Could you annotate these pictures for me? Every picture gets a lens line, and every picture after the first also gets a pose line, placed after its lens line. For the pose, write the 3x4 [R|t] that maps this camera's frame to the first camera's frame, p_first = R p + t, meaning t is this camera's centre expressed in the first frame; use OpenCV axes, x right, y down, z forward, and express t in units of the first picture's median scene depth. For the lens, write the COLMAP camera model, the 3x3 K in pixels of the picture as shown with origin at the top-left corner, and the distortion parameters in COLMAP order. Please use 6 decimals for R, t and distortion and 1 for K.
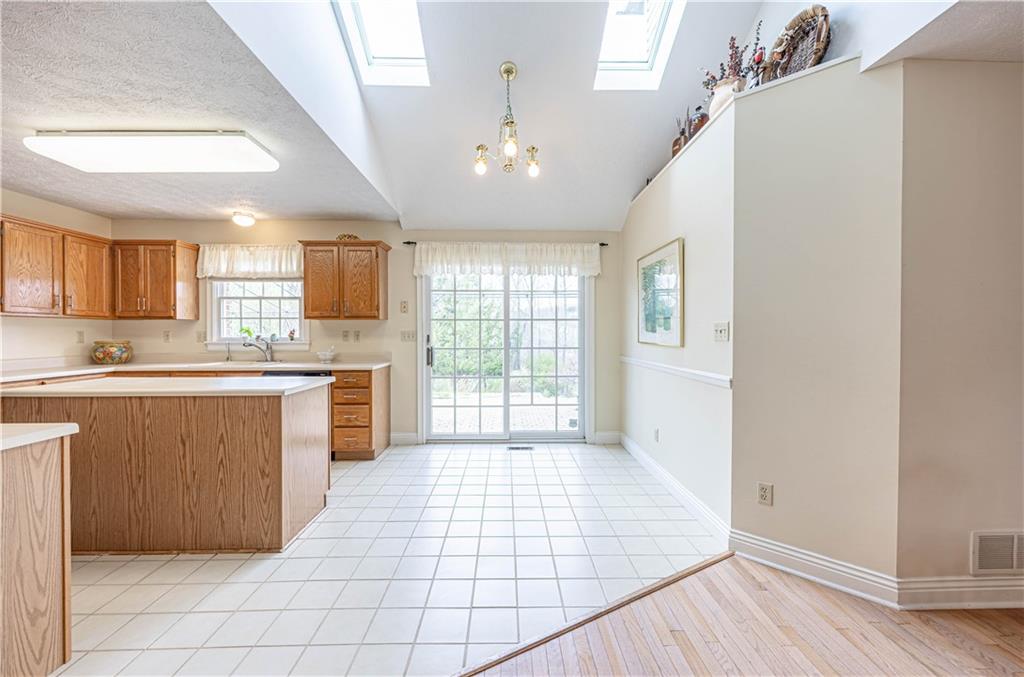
lens RADIAL K [[396.0, 0, 512.0], [0, 396.0, 338.5], [0, 0, 1]] dist [0.000457, -0.000018]
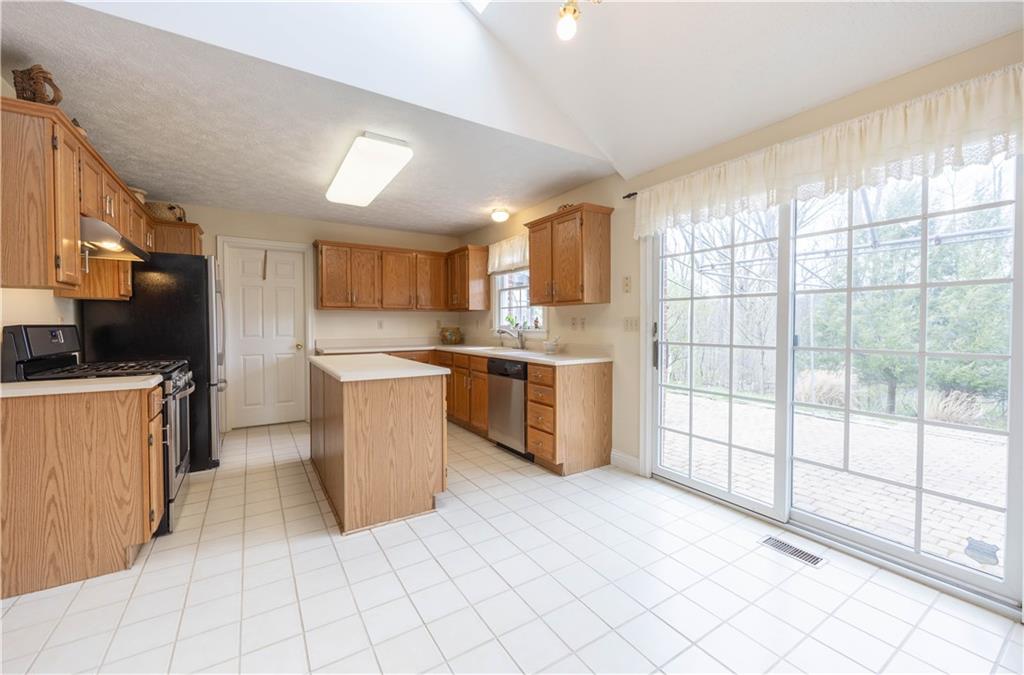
lens RADIAL K [[402.4, 0, 512.1], [0, 402.4, 333.8], [0, 0, 1]] dist [-0.001966, -0.000175]
pose [[0.517957, 0.021635, -0.855133, 0.269059], [-0.010261, 0.999765, 0.019079, -0.000557], [0.855345, -0.001108, 0.518057, 0.442580]]
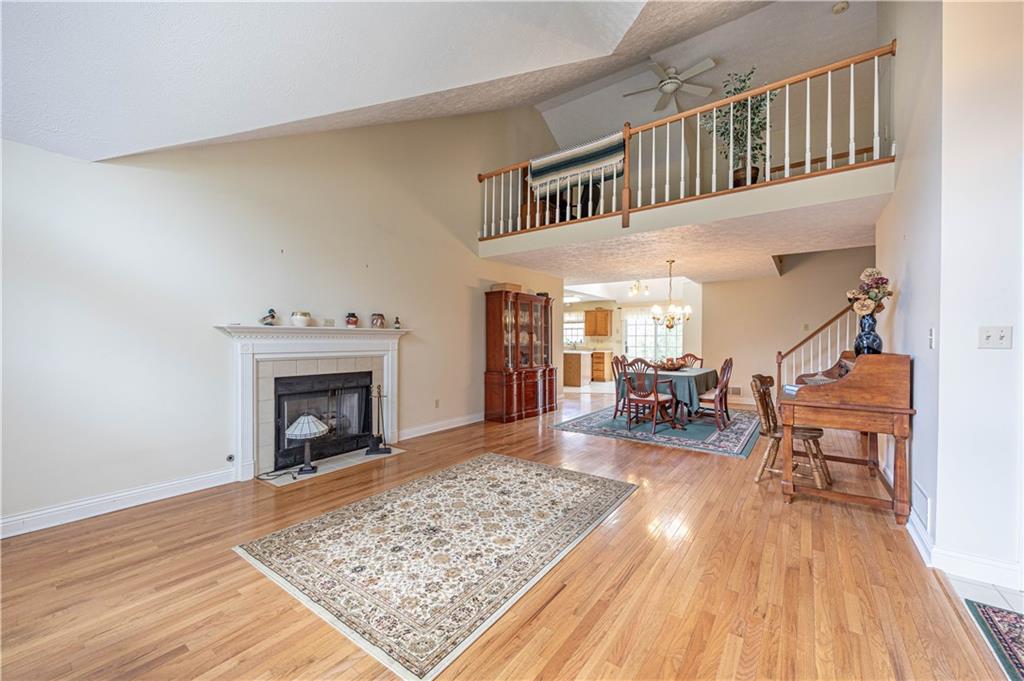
lens RADIAL K [[398.7, 0, 511.4], [0, 398.7, 343.5], [0, 0, 1]] dist [-0.000340, 0.000147]
pose [[0.791061, 0.008939, -0.611671, 0.871442], [-0.012409, 0.999922, -0.001436, 0.018896], [0.611611, 0.008726, 0.791111, -1.706243]]
